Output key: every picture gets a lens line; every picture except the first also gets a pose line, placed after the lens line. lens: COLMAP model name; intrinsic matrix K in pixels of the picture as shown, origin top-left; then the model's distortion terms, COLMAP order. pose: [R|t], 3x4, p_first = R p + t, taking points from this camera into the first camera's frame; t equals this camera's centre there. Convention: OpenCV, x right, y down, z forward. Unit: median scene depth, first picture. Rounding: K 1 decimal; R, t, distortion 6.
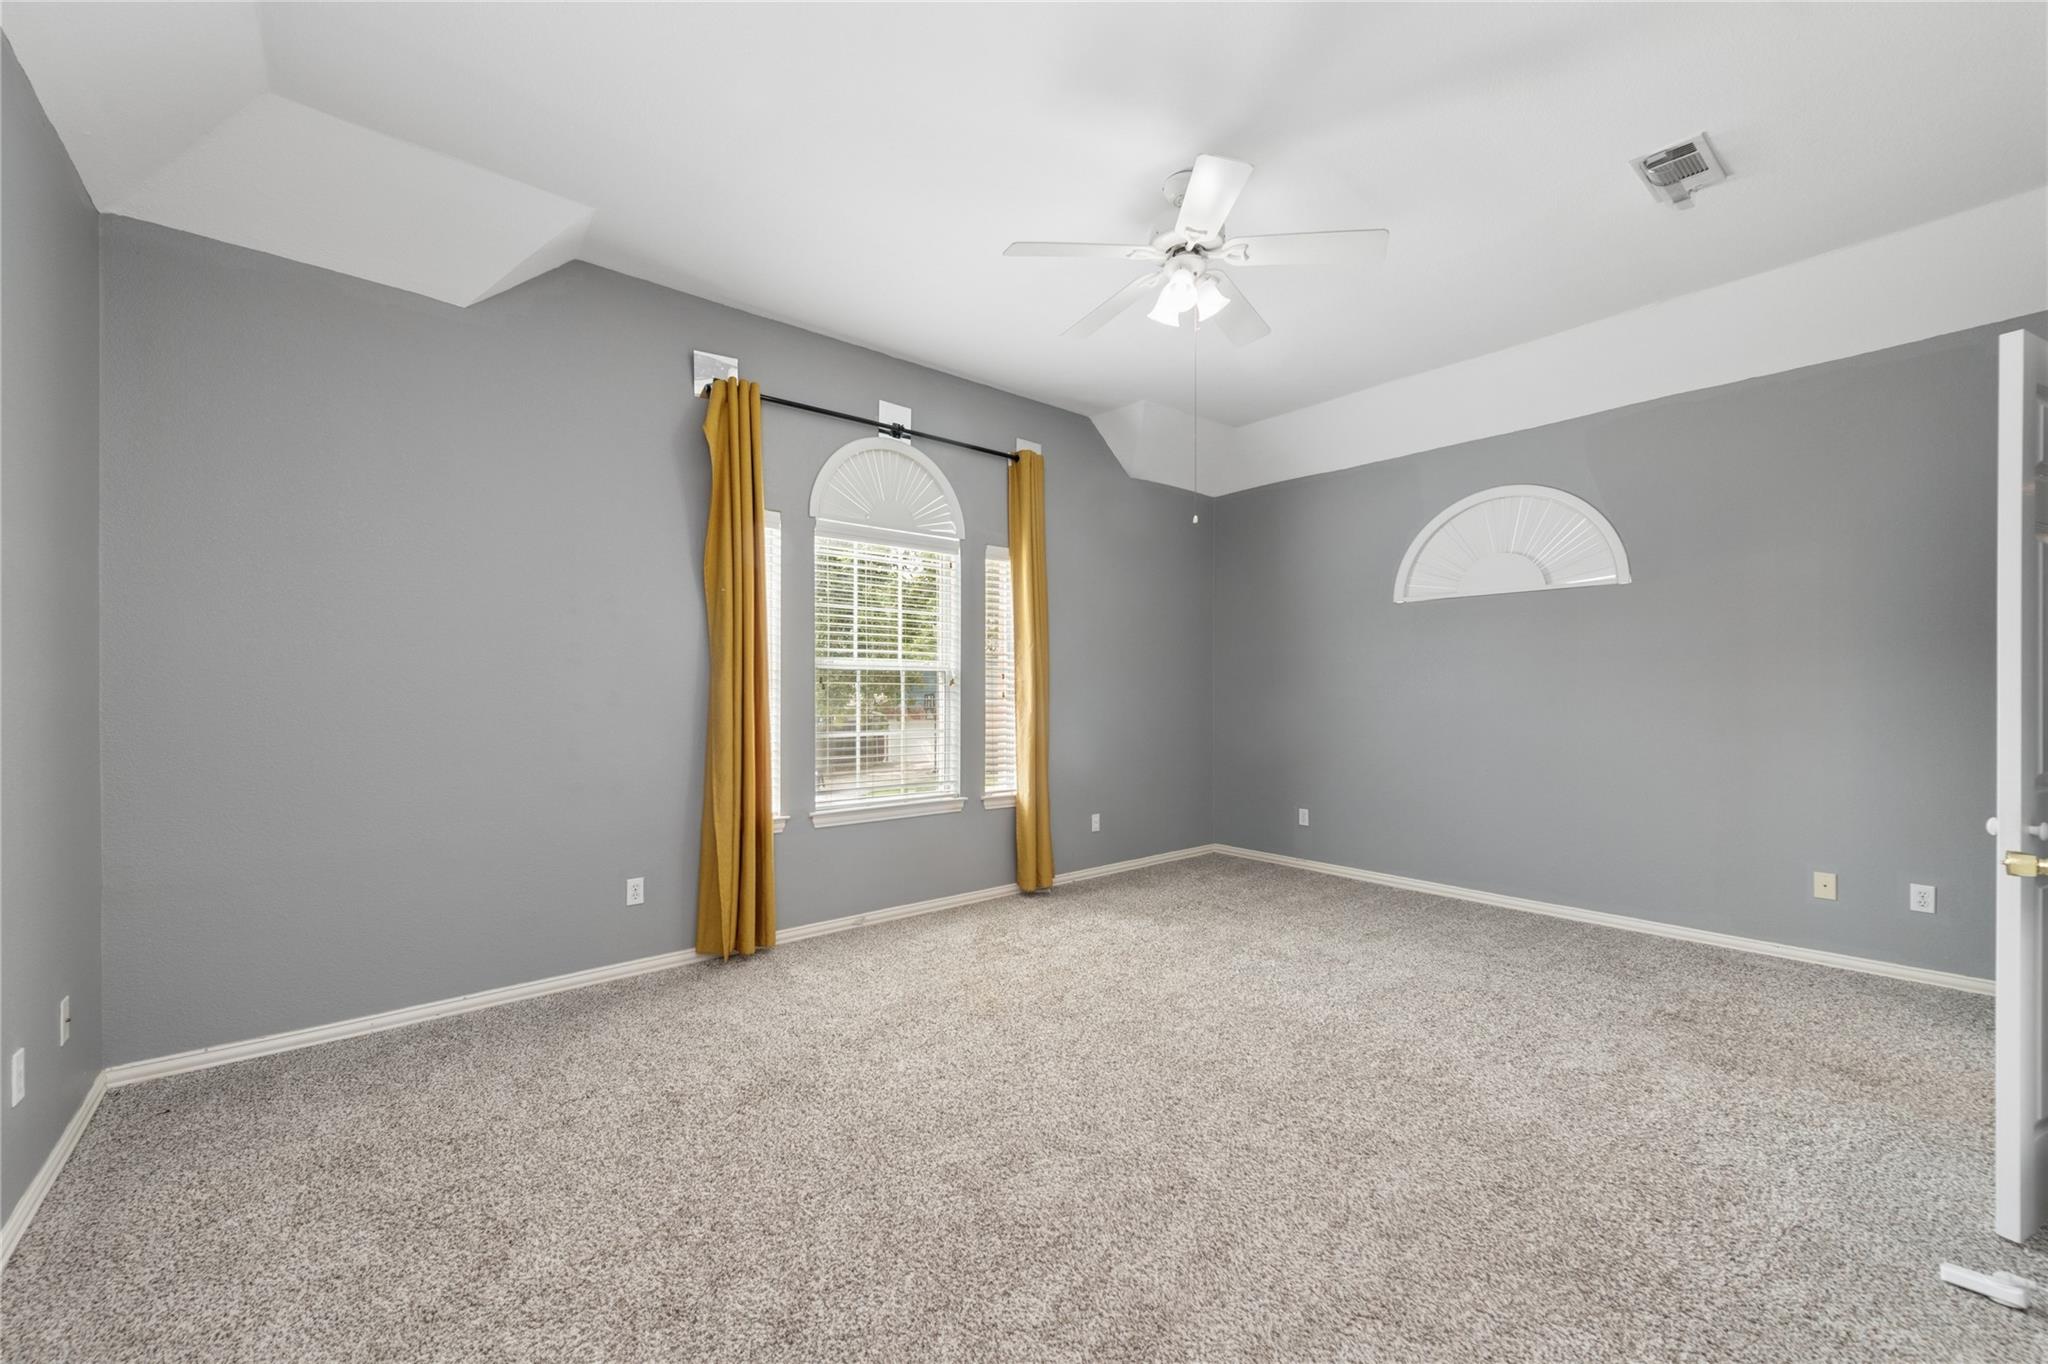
lens RADIAL K [[805.8, 0, 1026.4], [0, 805.8, 684.2], [0, 0, 1]] dist [0.000813, -0.000046]
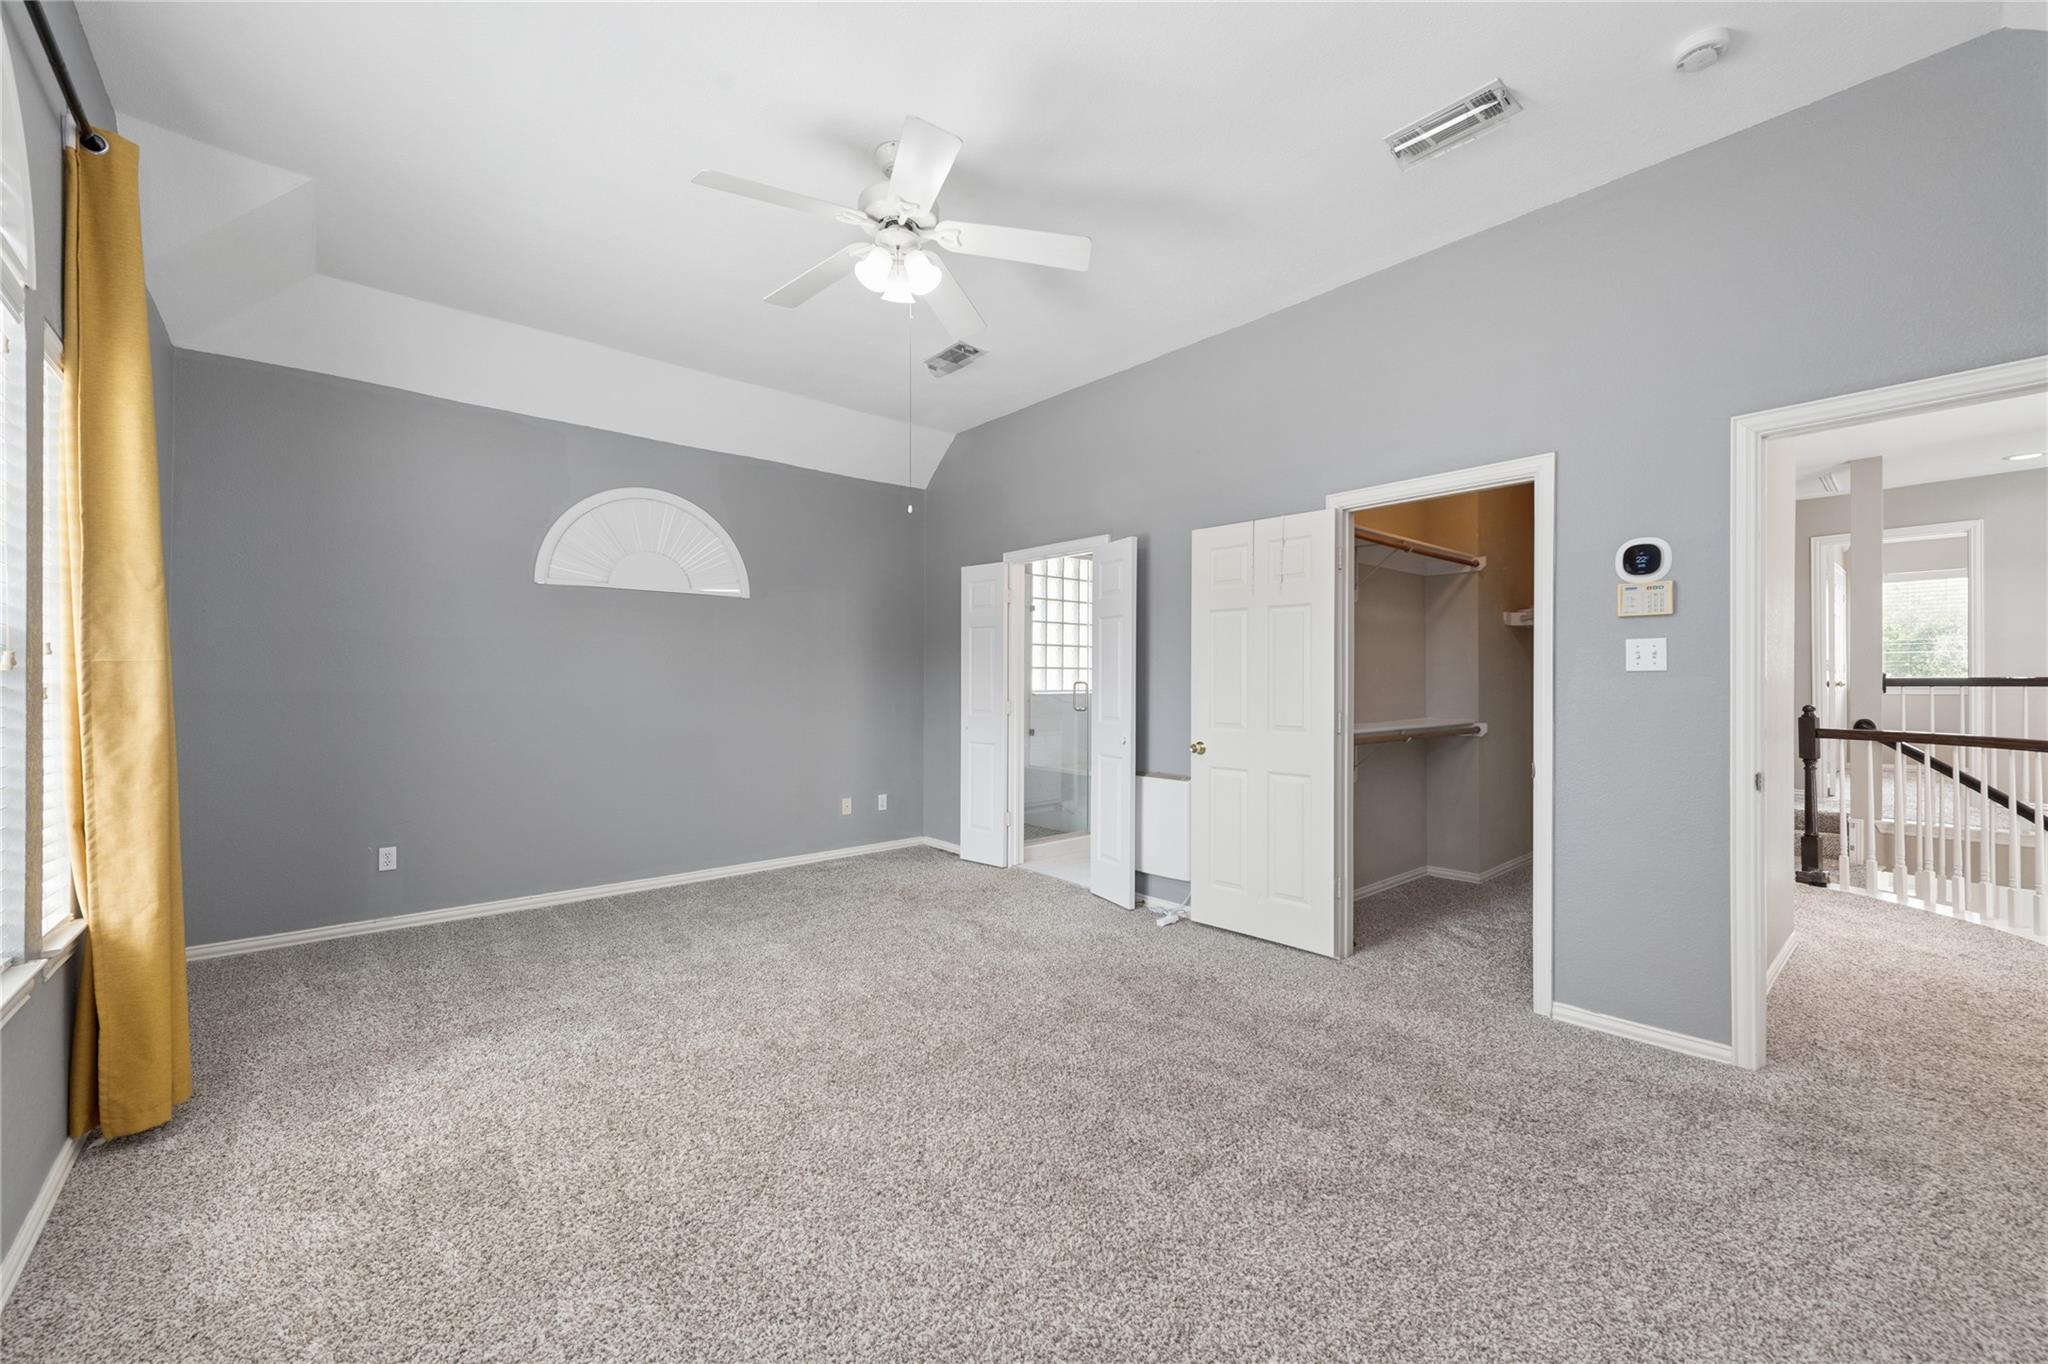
lens RADIAL K [[805.8, 0, 1026.4], [0, 805.8, 684.2], [0, 0, 1]] dist [0.000813, -0.000046]
pose [[-0.020034, -0.001850, 0.999798, -0.566943], [-0.008452, 0.999963, 0.001681, 0.003858], [-0.999764, -0.008416, -0.020048, 0.644478]]
